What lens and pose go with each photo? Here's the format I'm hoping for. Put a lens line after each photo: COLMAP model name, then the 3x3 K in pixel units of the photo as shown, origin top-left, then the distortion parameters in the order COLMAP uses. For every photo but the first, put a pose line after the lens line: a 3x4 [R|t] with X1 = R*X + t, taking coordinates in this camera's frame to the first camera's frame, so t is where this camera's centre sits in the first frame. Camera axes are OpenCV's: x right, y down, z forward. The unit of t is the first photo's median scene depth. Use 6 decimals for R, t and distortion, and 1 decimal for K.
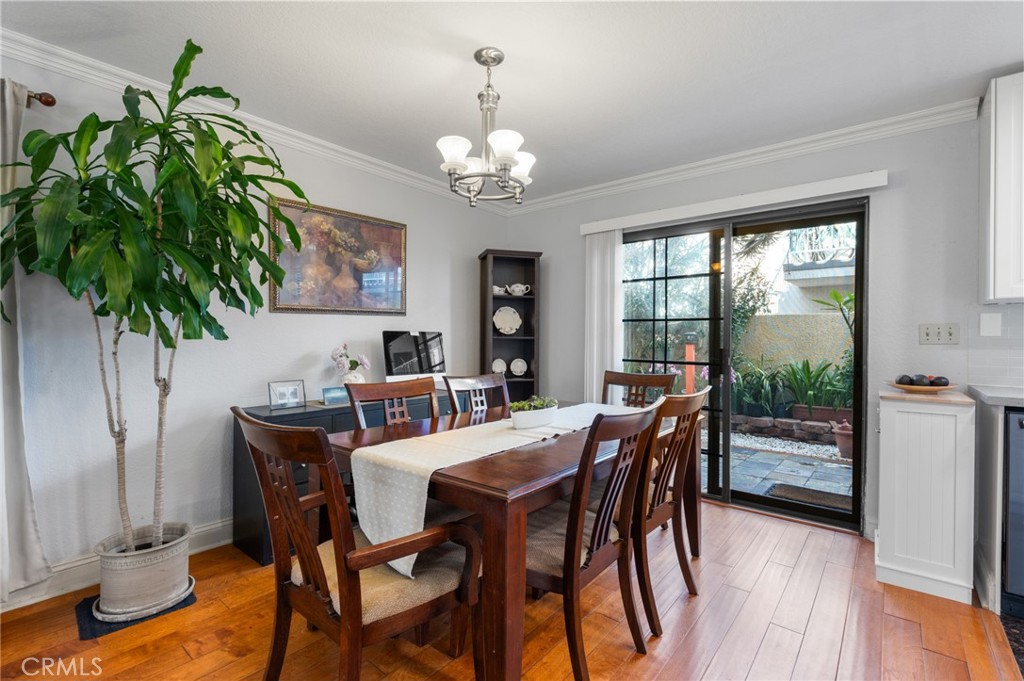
lens RADIAL K [[464.1, 0, 516.4], [0, 464.1, 339.4], [0, 0, 1]] dist [0.000112, -0.000284]
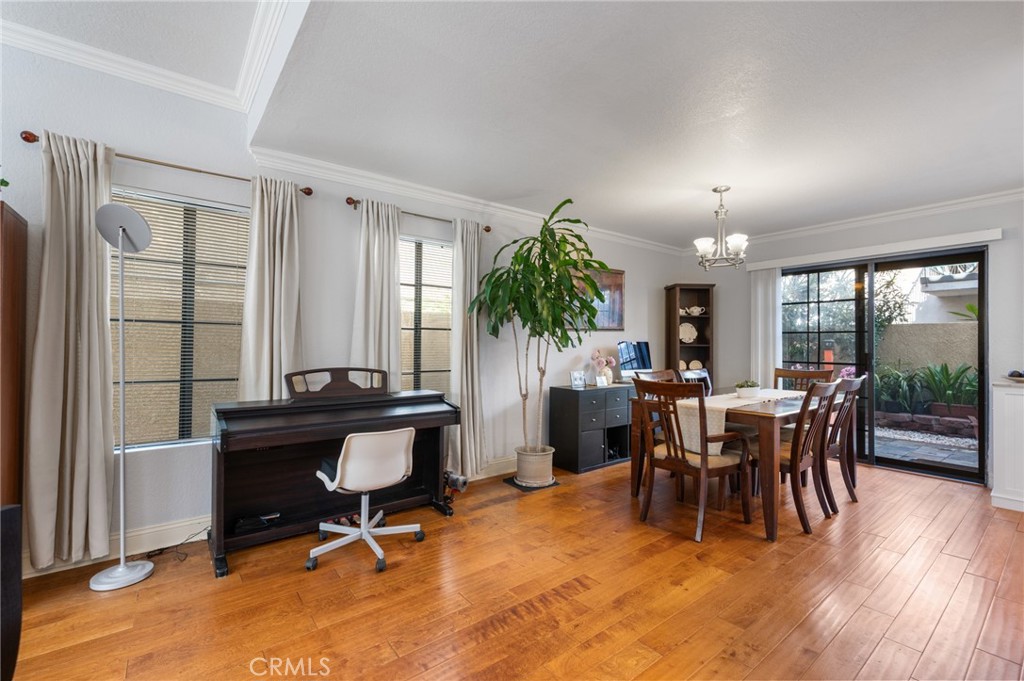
lens RADIAL K [[443.2, 0, 516.1], [0, 443.2, 340.3], [0, 0, 1]] dist [-0.000512, 0.000055]
pose [[0.975237, -0.005952, -0.221083, -0.275335], [0.003468, 0.999926, -0.011623, -0.006350], [0.221136, 0.010568, 0.975186, -0.503921]]
